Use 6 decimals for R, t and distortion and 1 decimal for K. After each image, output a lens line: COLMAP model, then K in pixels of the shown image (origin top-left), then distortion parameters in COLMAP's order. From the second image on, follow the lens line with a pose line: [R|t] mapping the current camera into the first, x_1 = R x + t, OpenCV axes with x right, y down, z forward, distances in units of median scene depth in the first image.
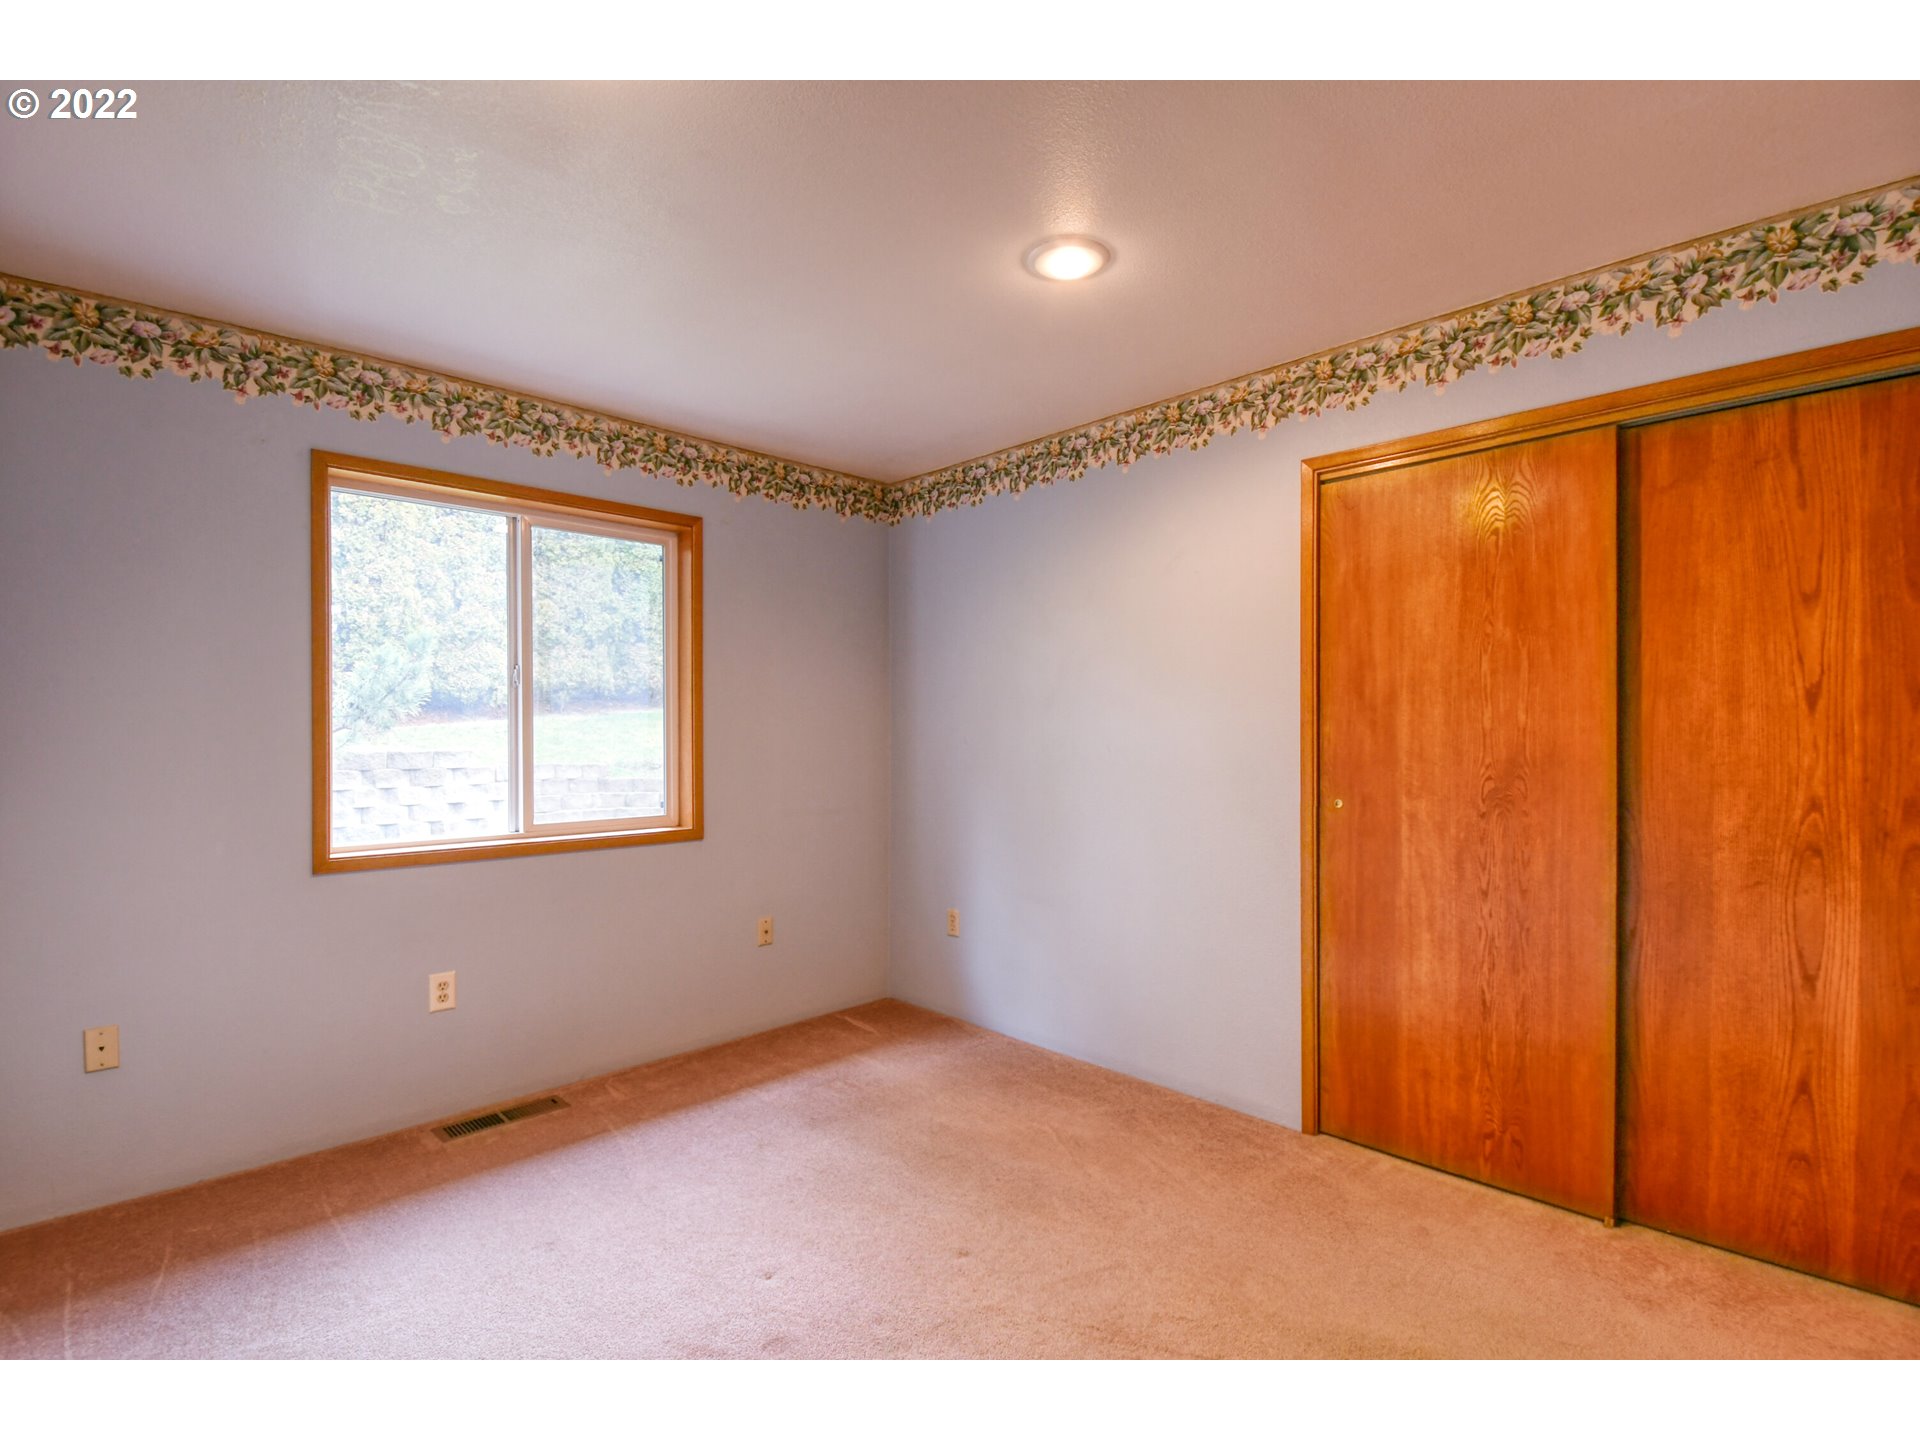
lens RADIAL K [[958.6, 0, 951.0], [0, 958.6, 731.1], [0, 0, 1]] dist [-0.000575, -0.000149]
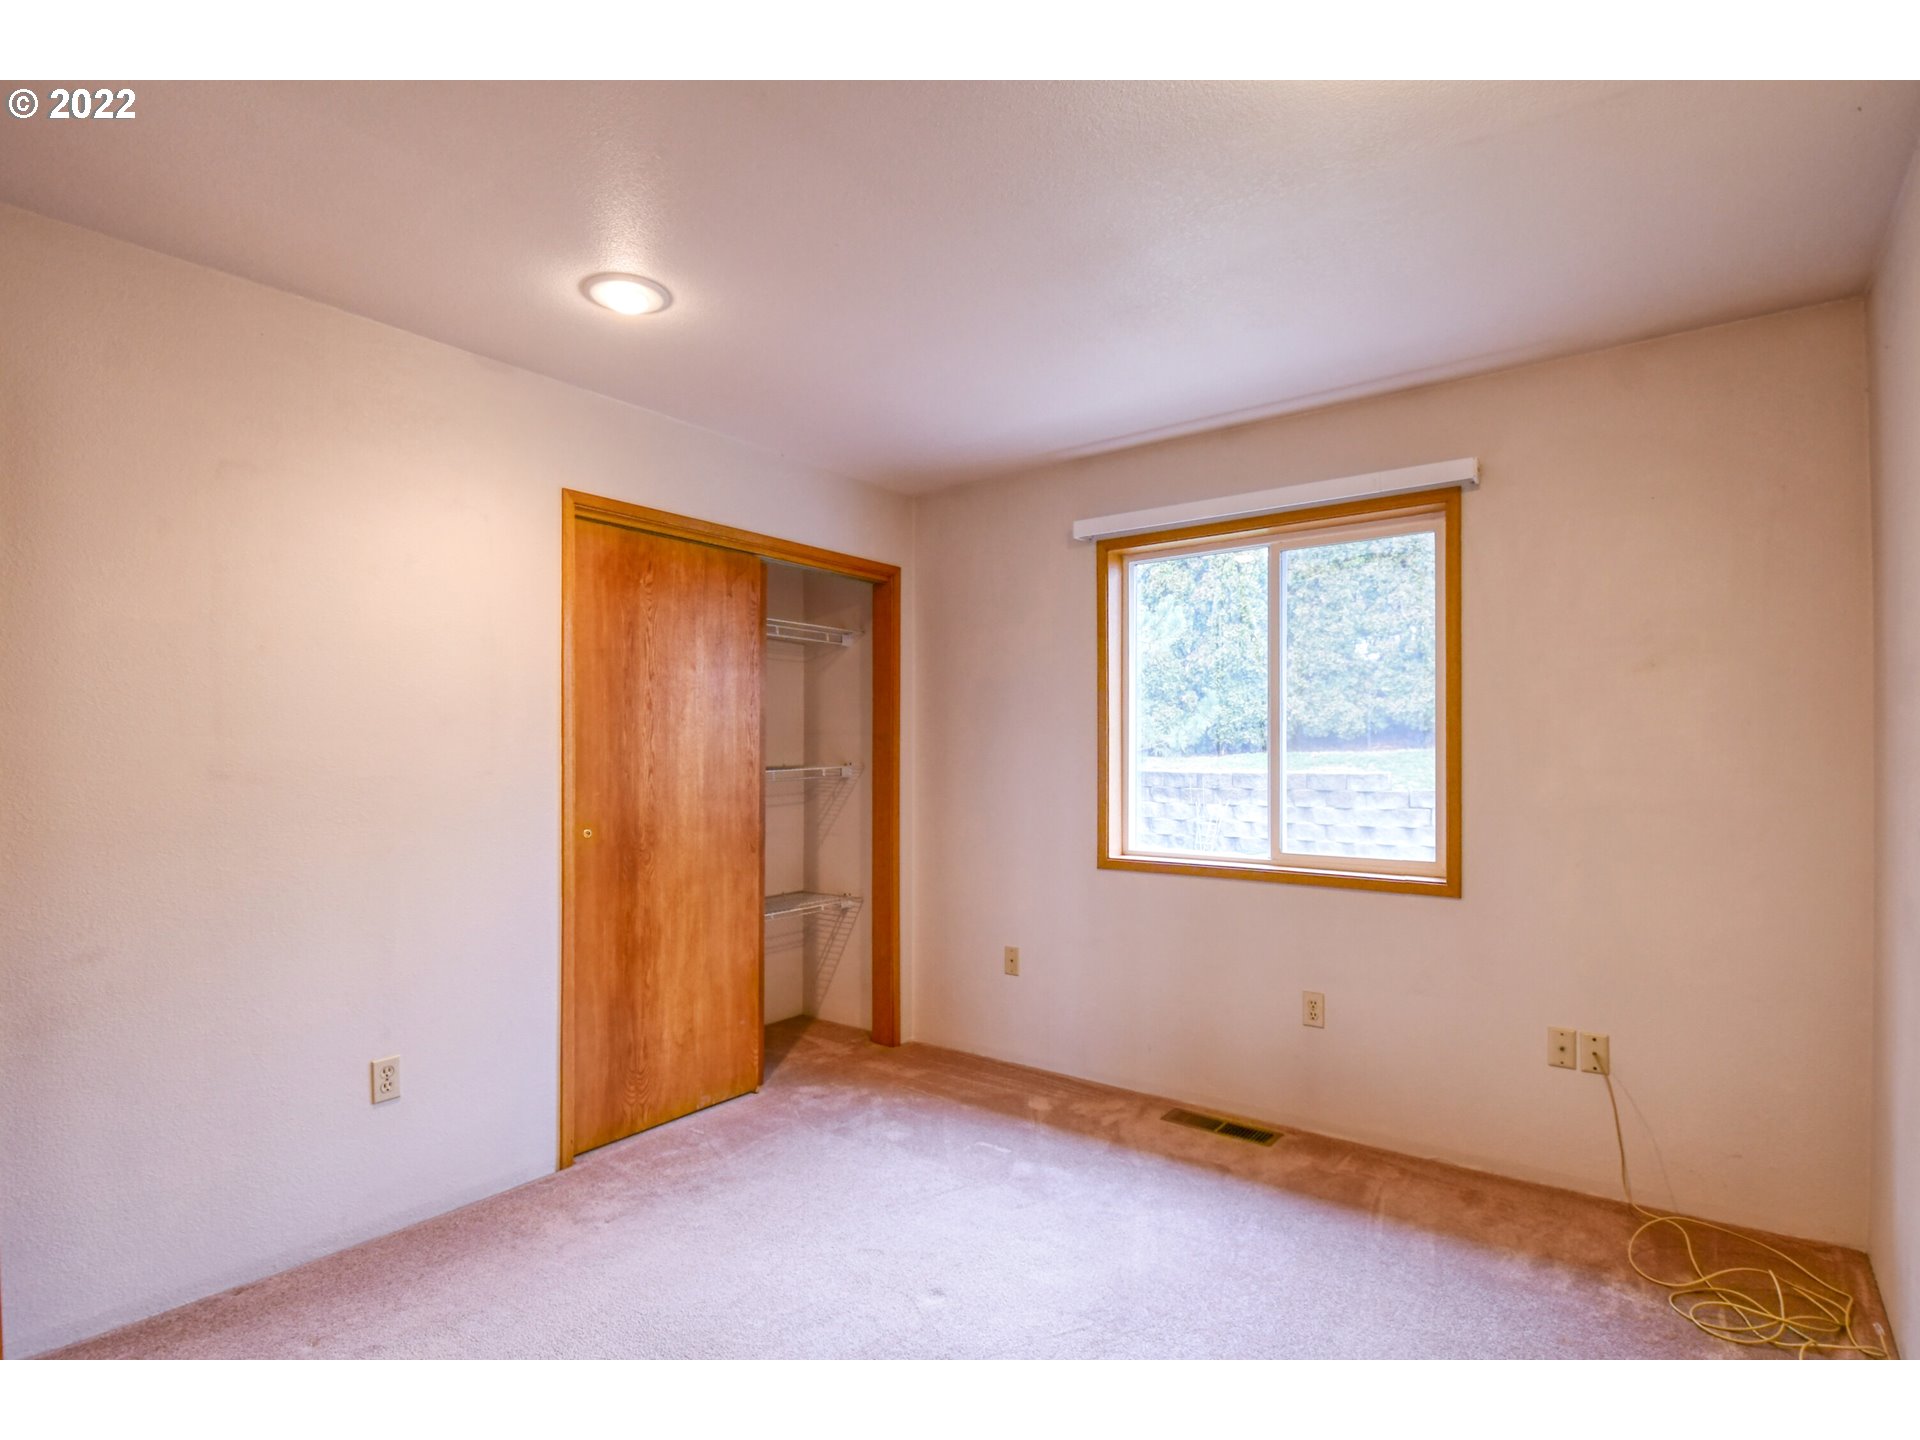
lens RADIAL K [[958.6, 0, 951.0], [0, 958.6, 731.1], [0, 0, 1]] dist [-0.000575, -0.000149]
pose [[0.138282, -0.013310, -0.990303, 0.496786], [0.004760, 0.999907, -0.012775, -0.016583], [0.990381, -0.002948, 0.138333, 0.523981]]
